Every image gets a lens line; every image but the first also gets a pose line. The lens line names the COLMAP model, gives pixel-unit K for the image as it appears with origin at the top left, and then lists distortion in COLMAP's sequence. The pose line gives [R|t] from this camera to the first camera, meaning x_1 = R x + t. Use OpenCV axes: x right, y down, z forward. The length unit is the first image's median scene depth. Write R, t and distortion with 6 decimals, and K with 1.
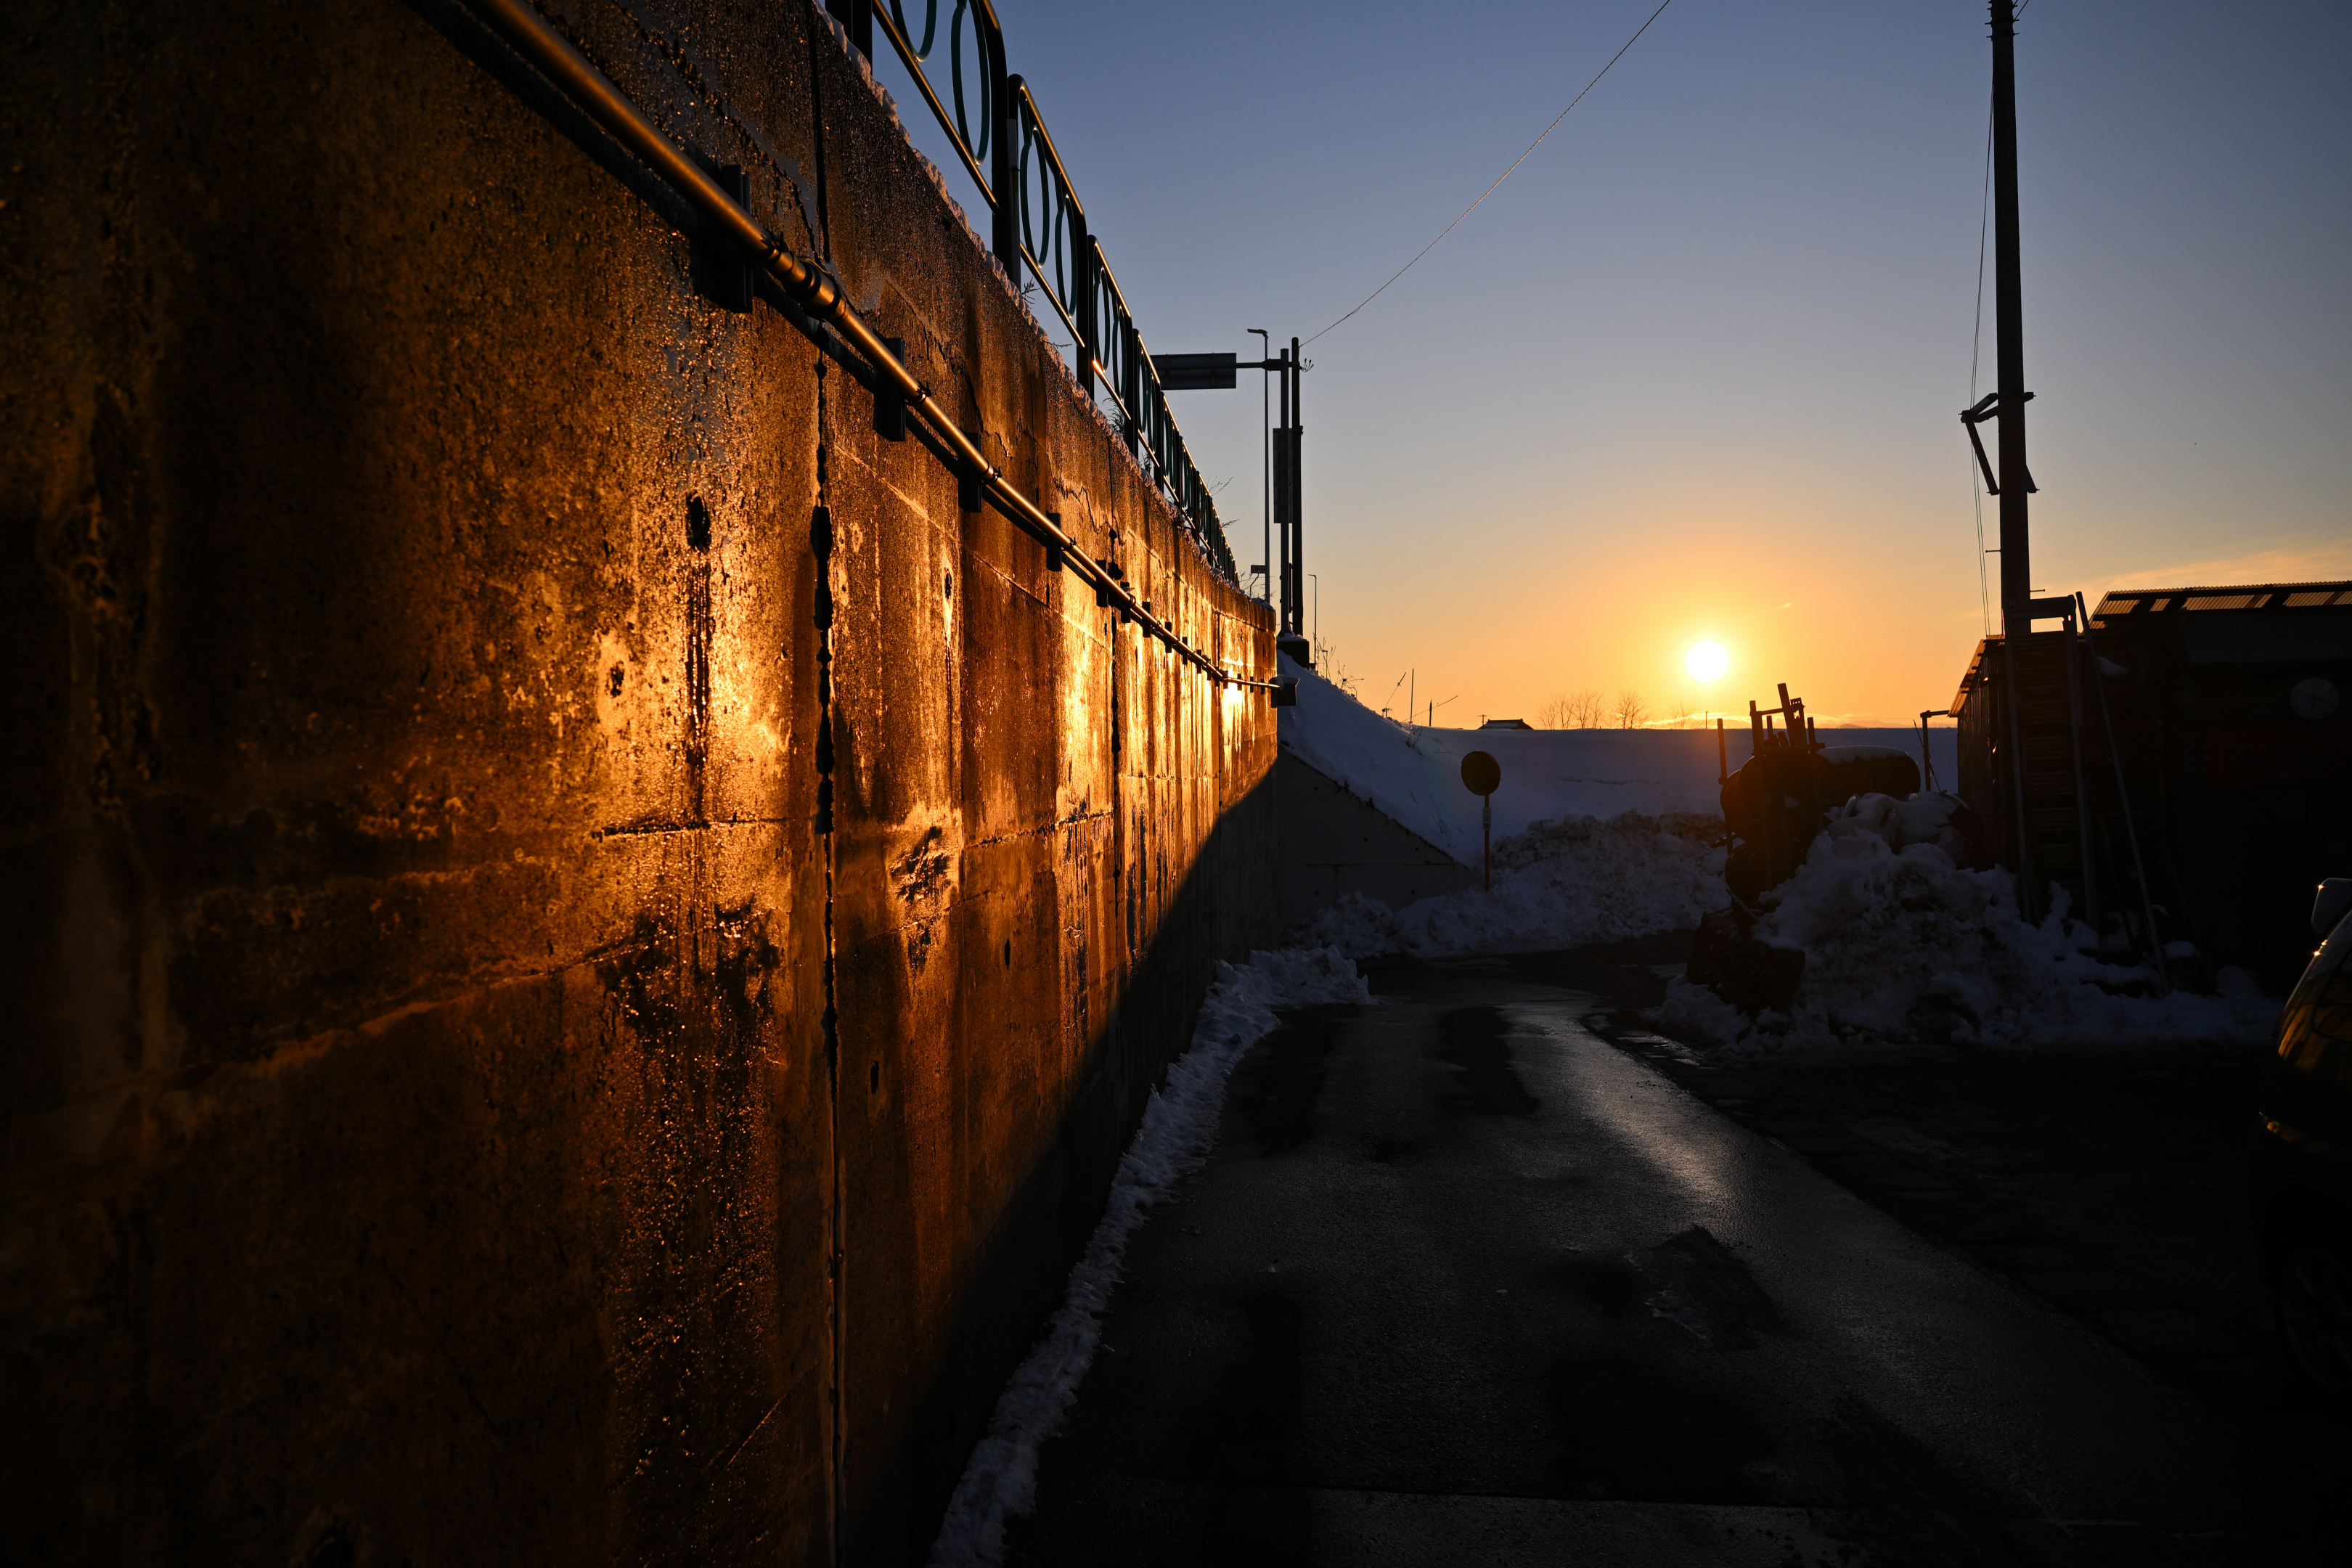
lens RADIAL K [[1474.1, 0, 1176.0], [0, 1474.1, 784.0], [0, 0, 1]] dist [-0.001234, -0.001034]
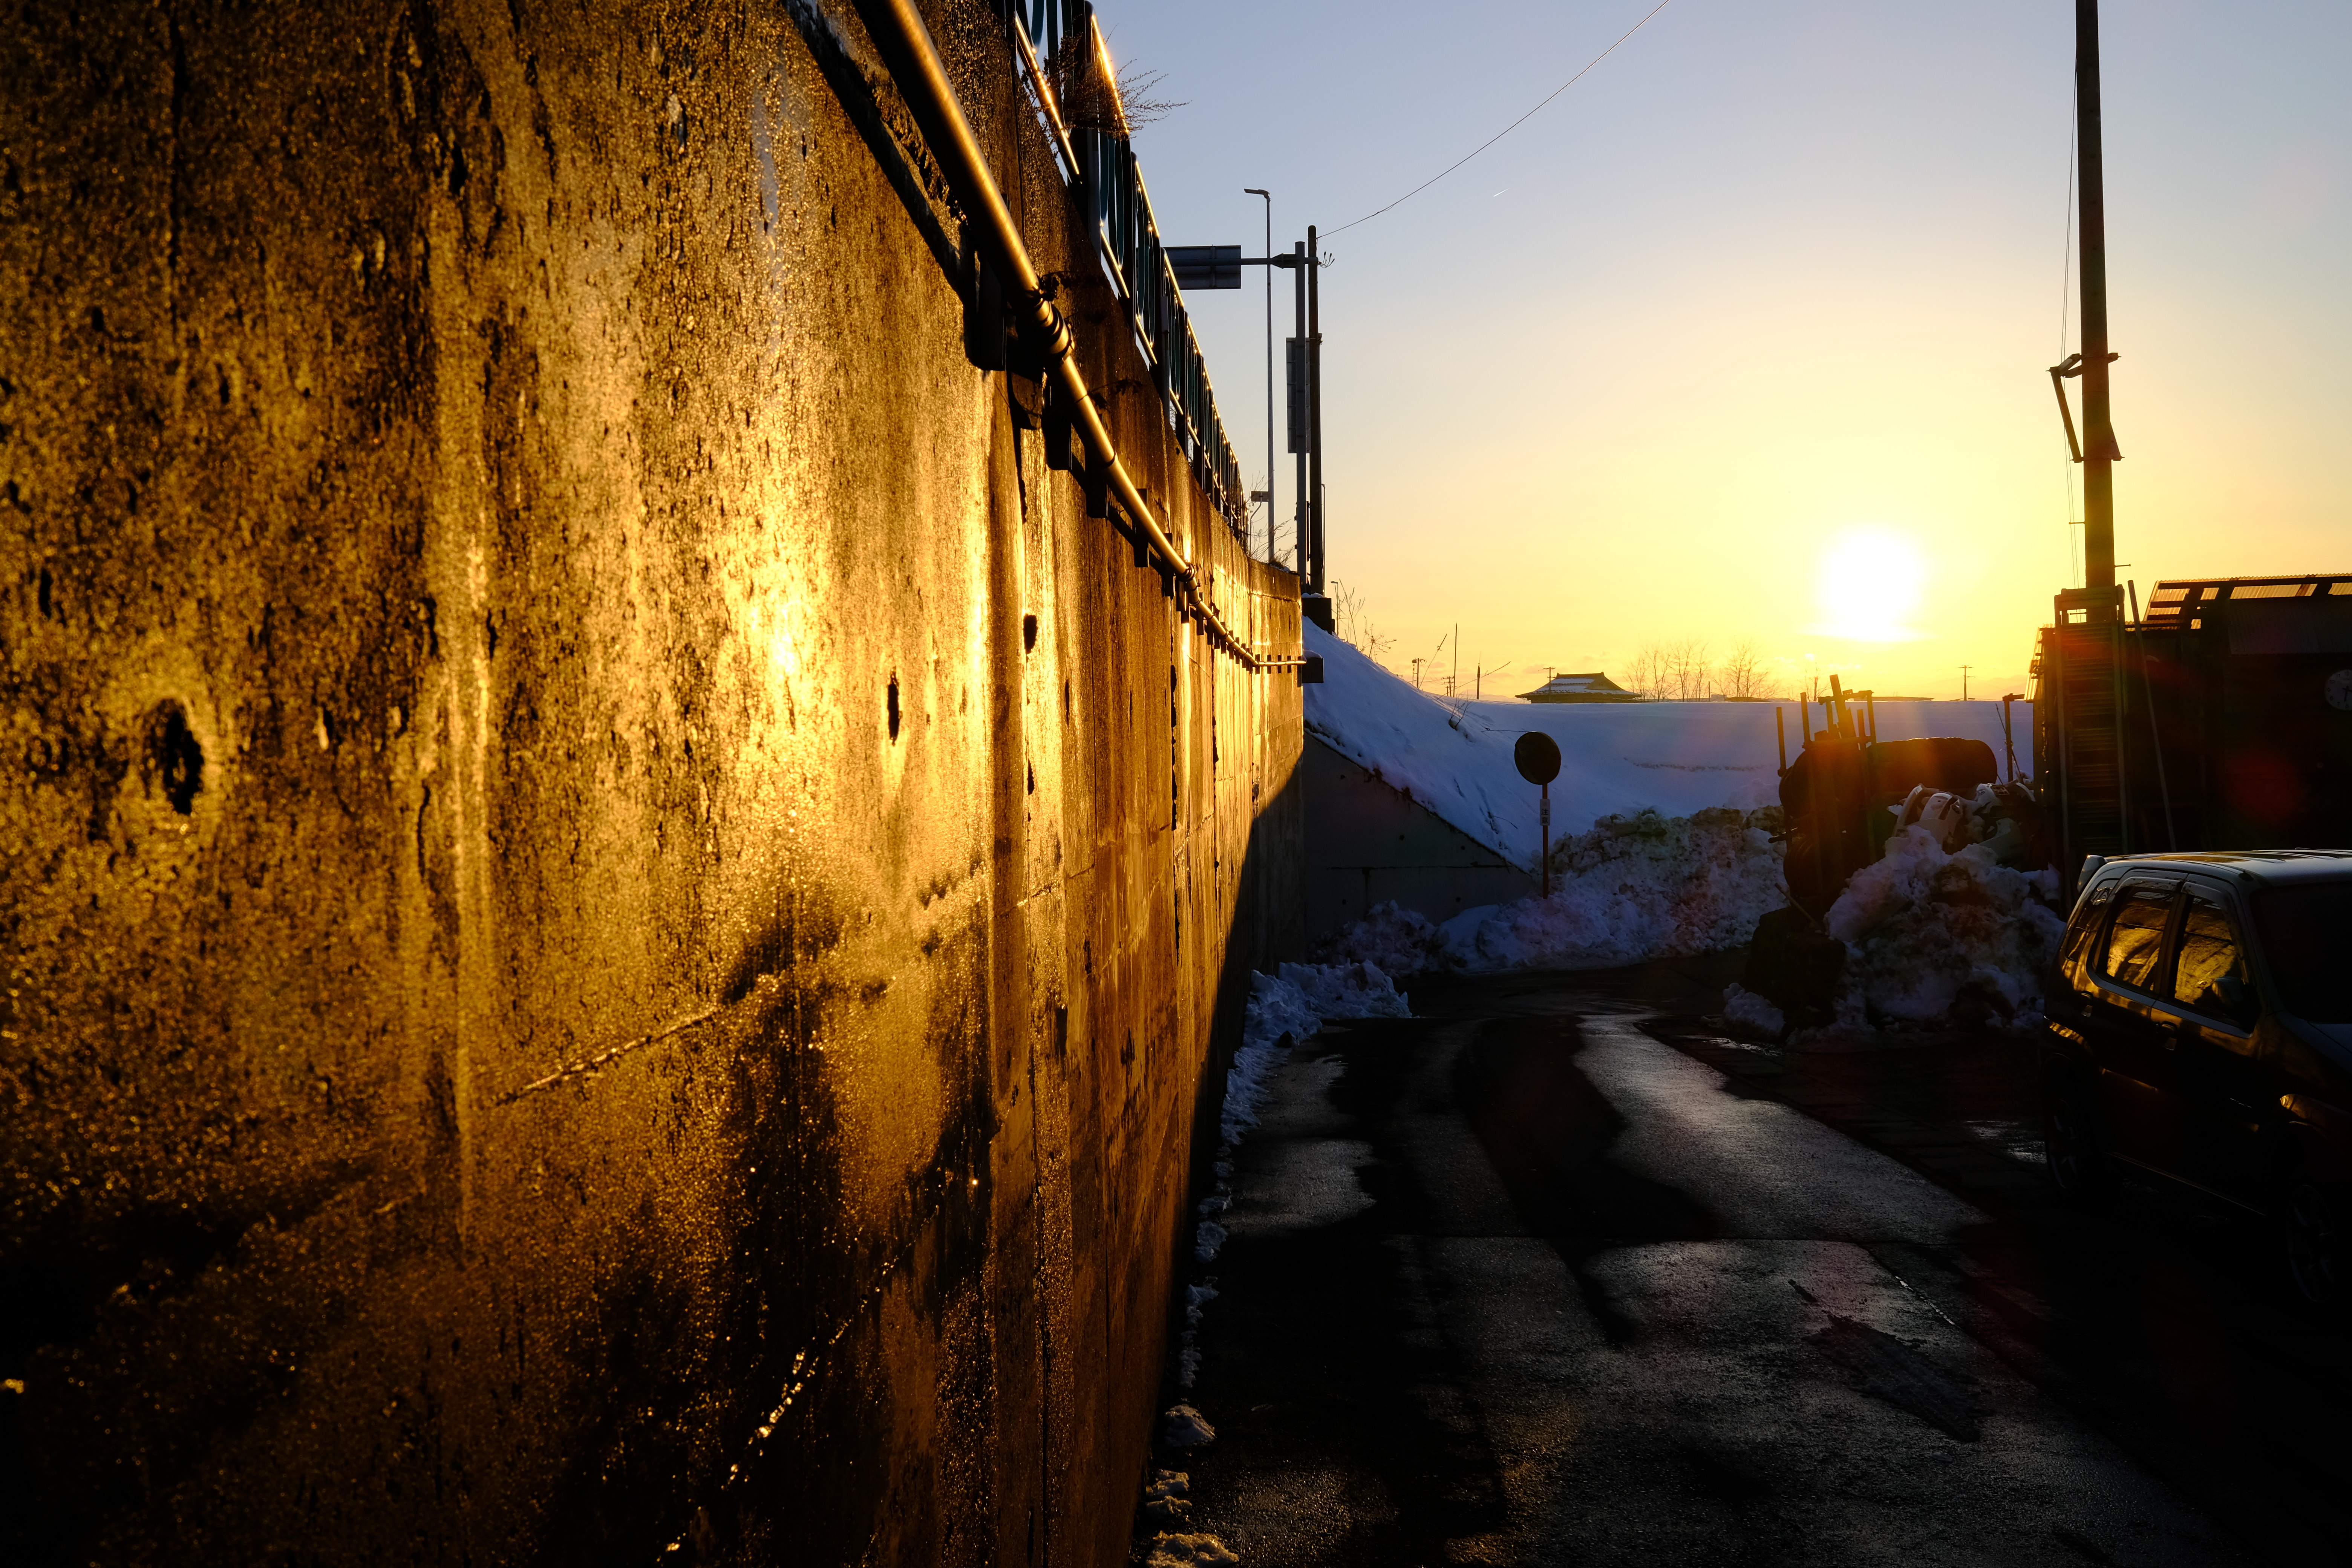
lens RADIAL K [[2392.3, 0, 1176.0], [0, 2392.3, 784.0], [0, 0, 1]] dist [0.002534, 0.005450]
pose [[0.998980, -0.006042, 0.044747, -0.062018], [0.005494, 0.999909, 0.012356, -0.010966], [-0.044818, -0.012097, 0.998922, -0.363443]]
